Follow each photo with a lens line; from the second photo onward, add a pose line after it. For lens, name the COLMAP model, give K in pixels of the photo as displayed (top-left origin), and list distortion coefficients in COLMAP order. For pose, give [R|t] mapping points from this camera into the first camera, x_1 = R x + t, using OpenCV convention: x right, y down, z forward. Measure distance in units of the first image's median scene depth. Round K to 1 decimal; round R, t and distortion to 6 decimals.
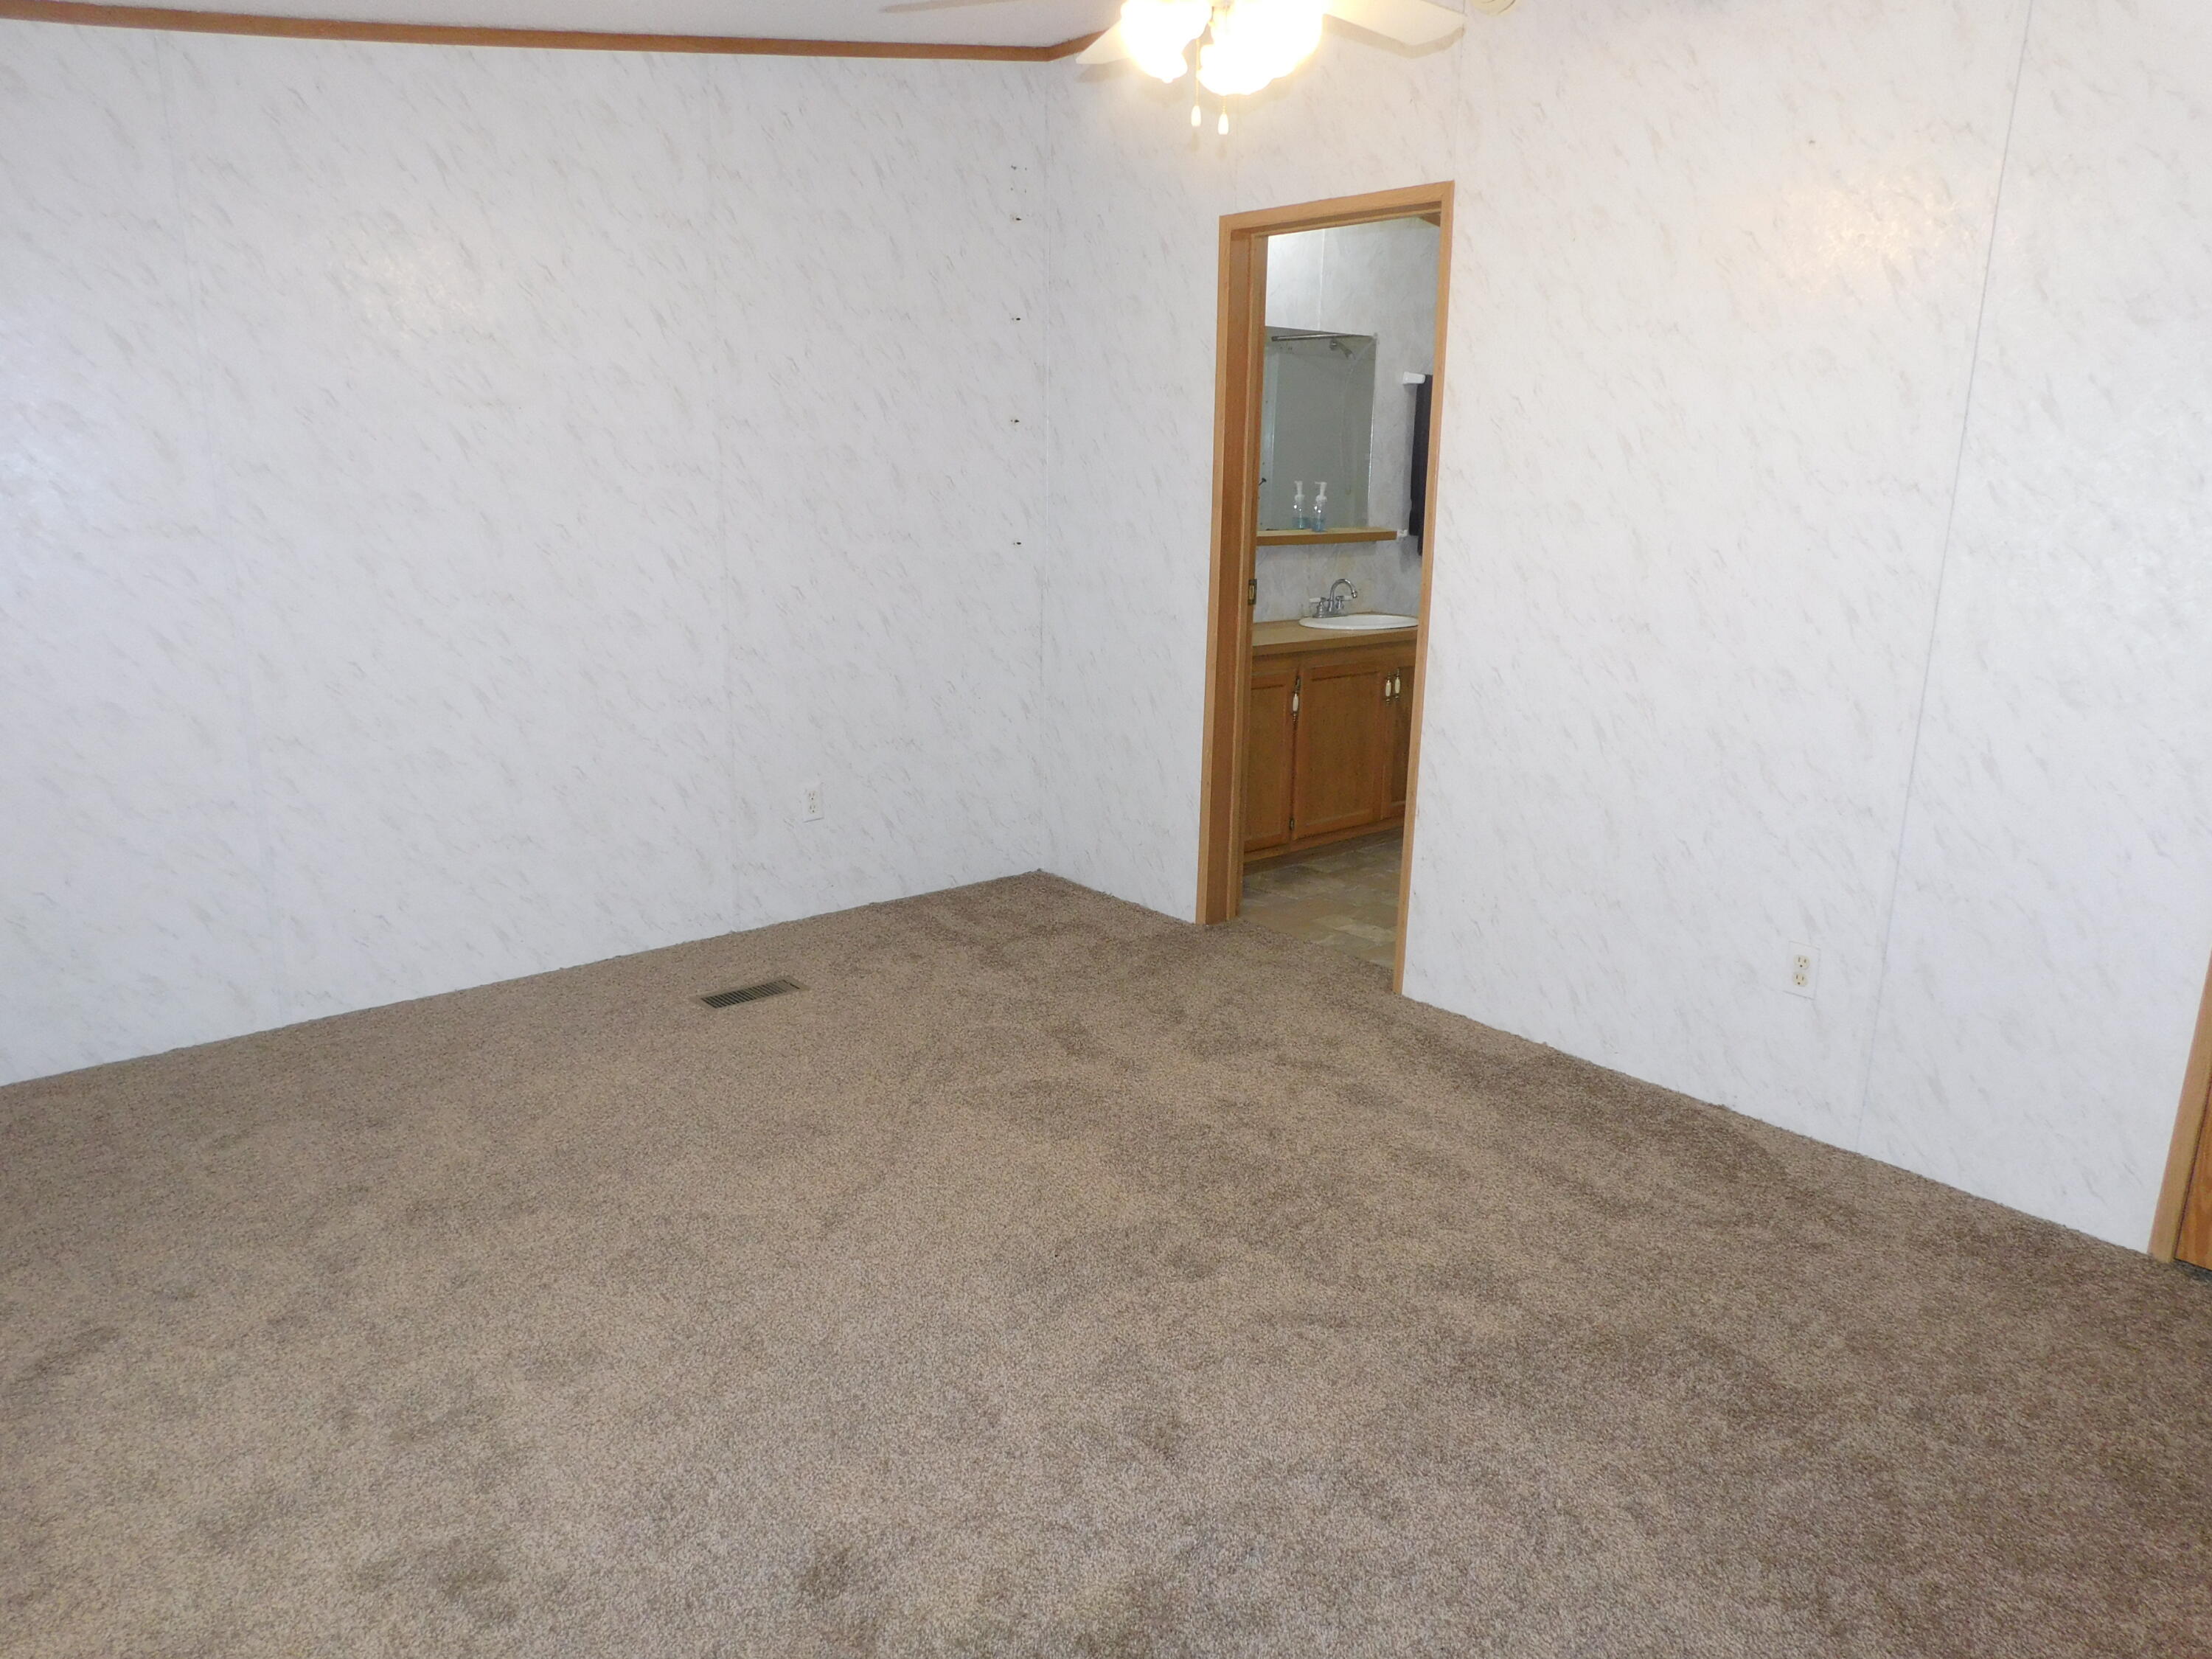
lens RADIAL K [[1476.9, 0, 1110.7], [0, 1476.9, 825.9], [0, 0, 1]] dist [-0.027283, 0.004286]
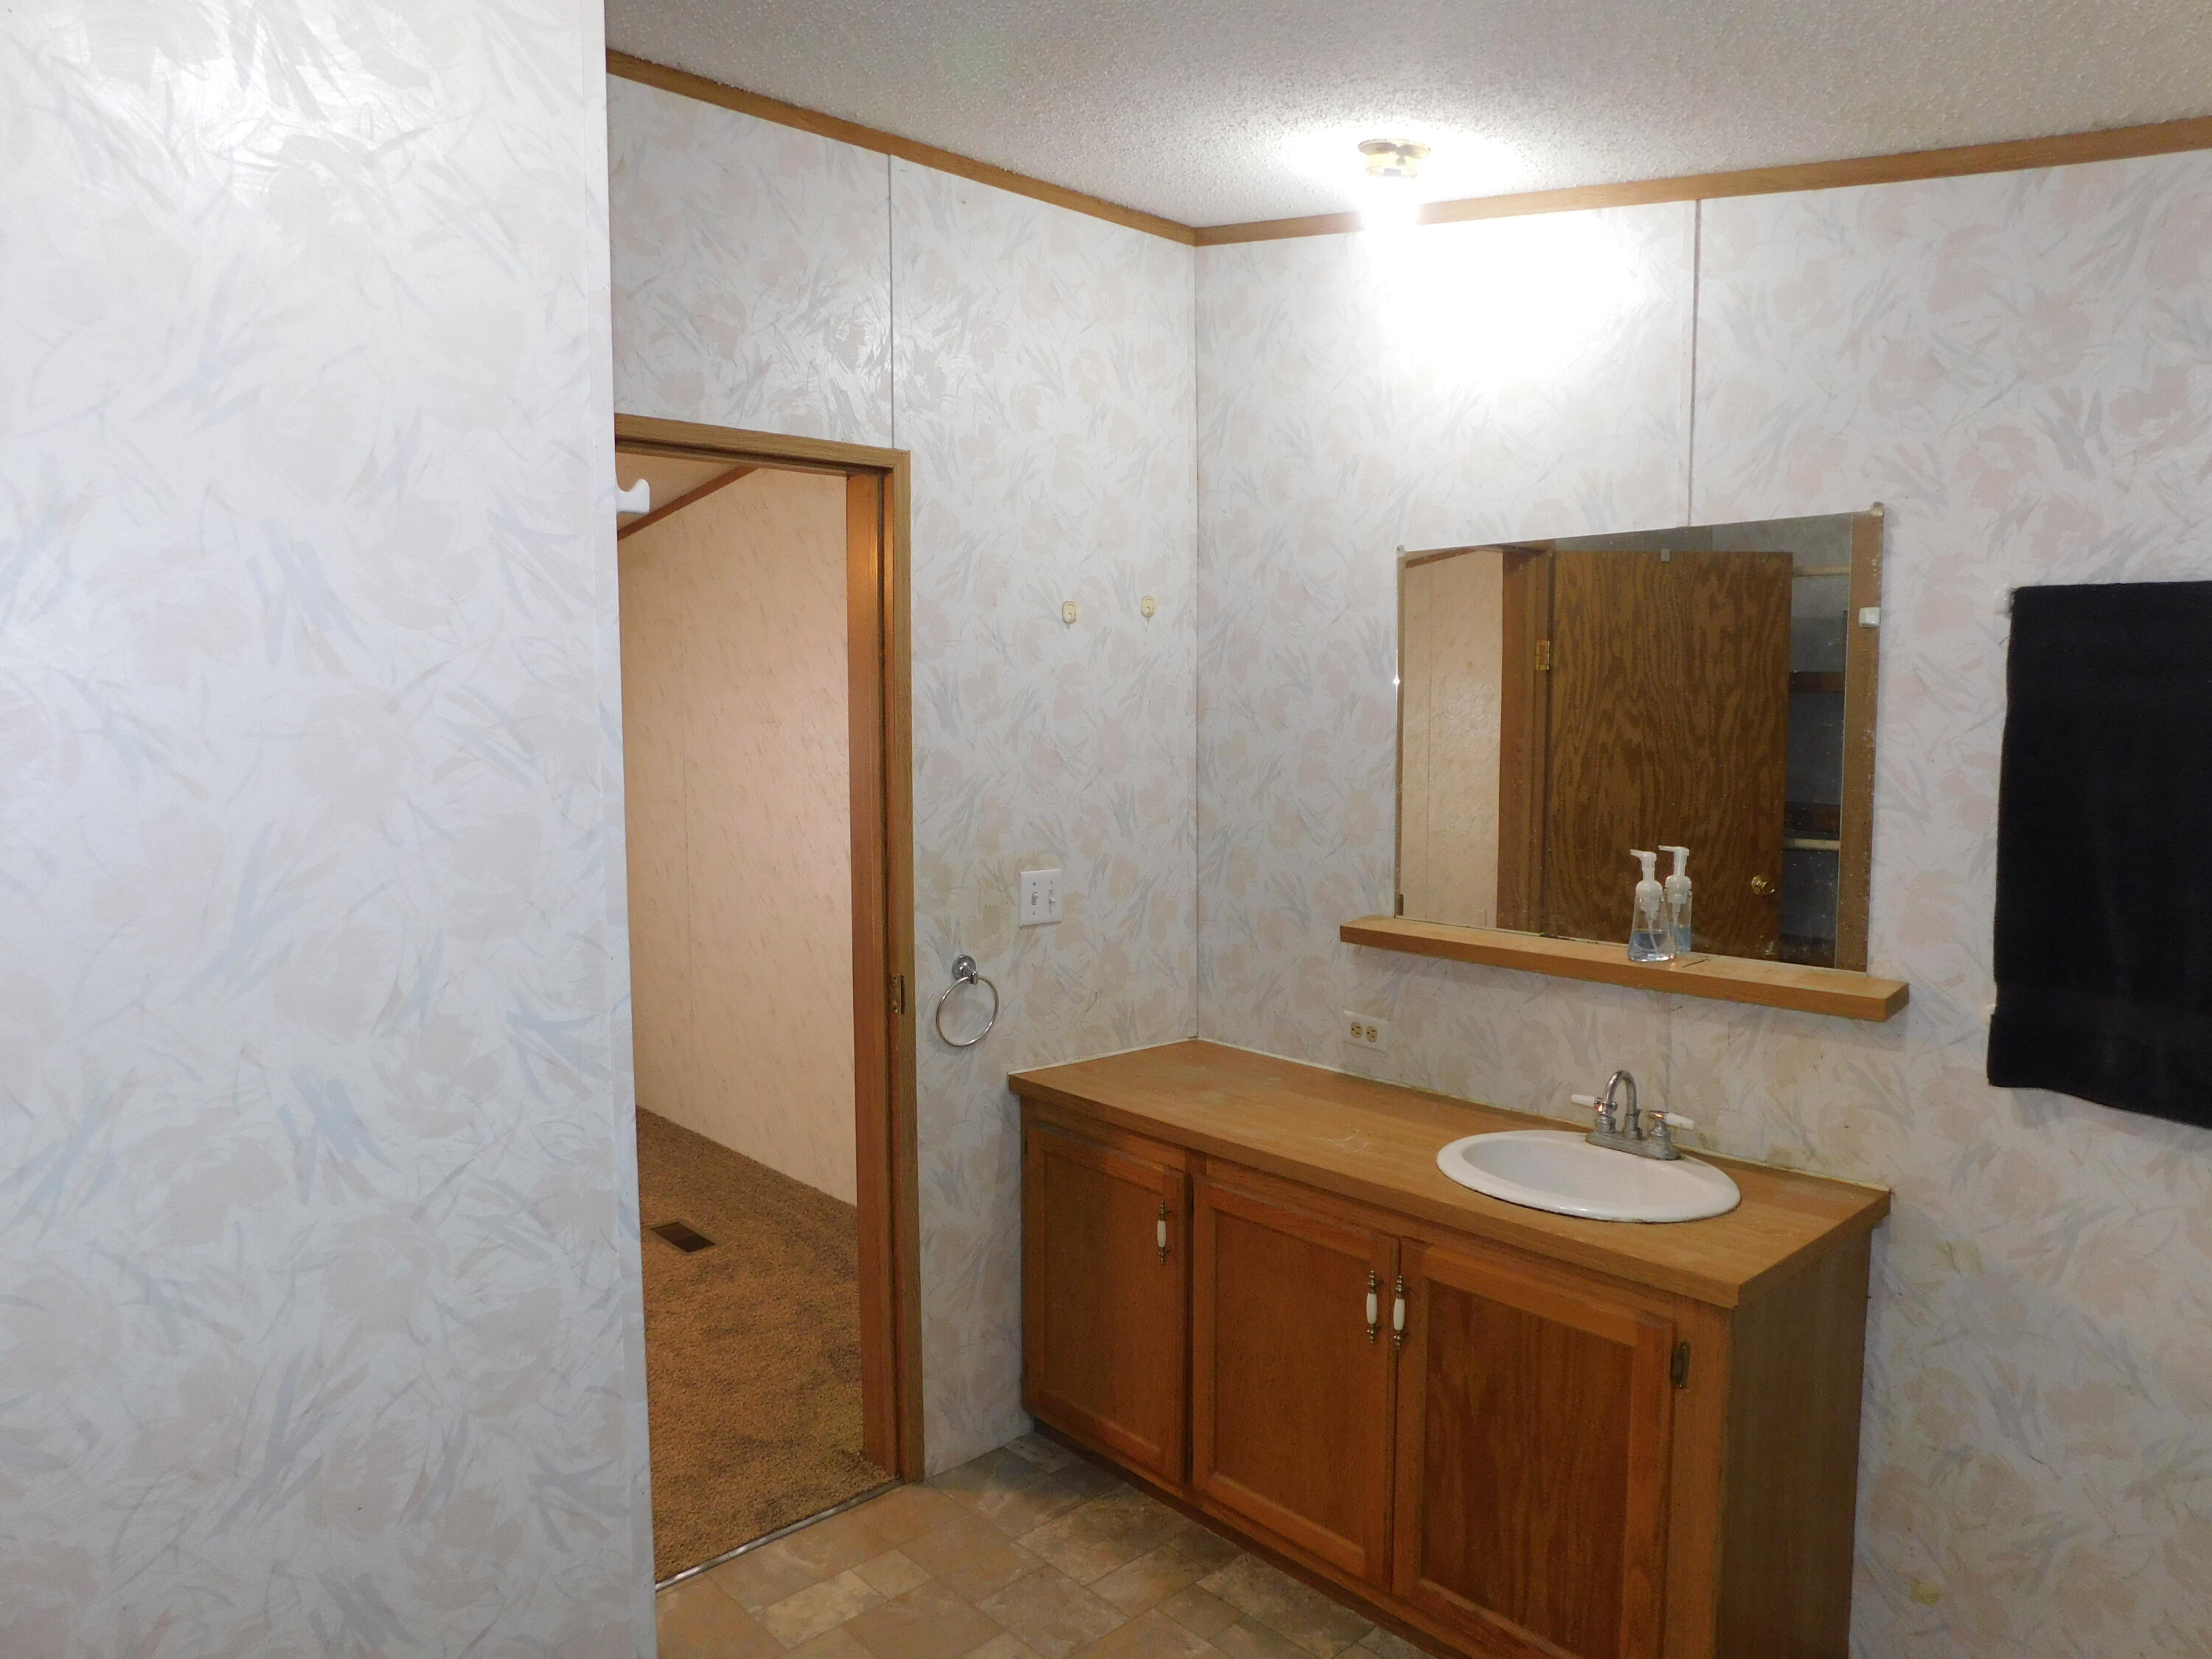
lens RADIAL K [[1476.9, 0, 1110.7], [0, 1476.9, 825.9], [0, 0, 1]] dist [-0.027283, 0.004286]
pose [[0.028606, 0.081297, -0.996279, 0.601271], [-0.231321, 0.970170, 0.072525, -0.242032], [0.972457, 0.228386, 0.046558, 0.839060]]
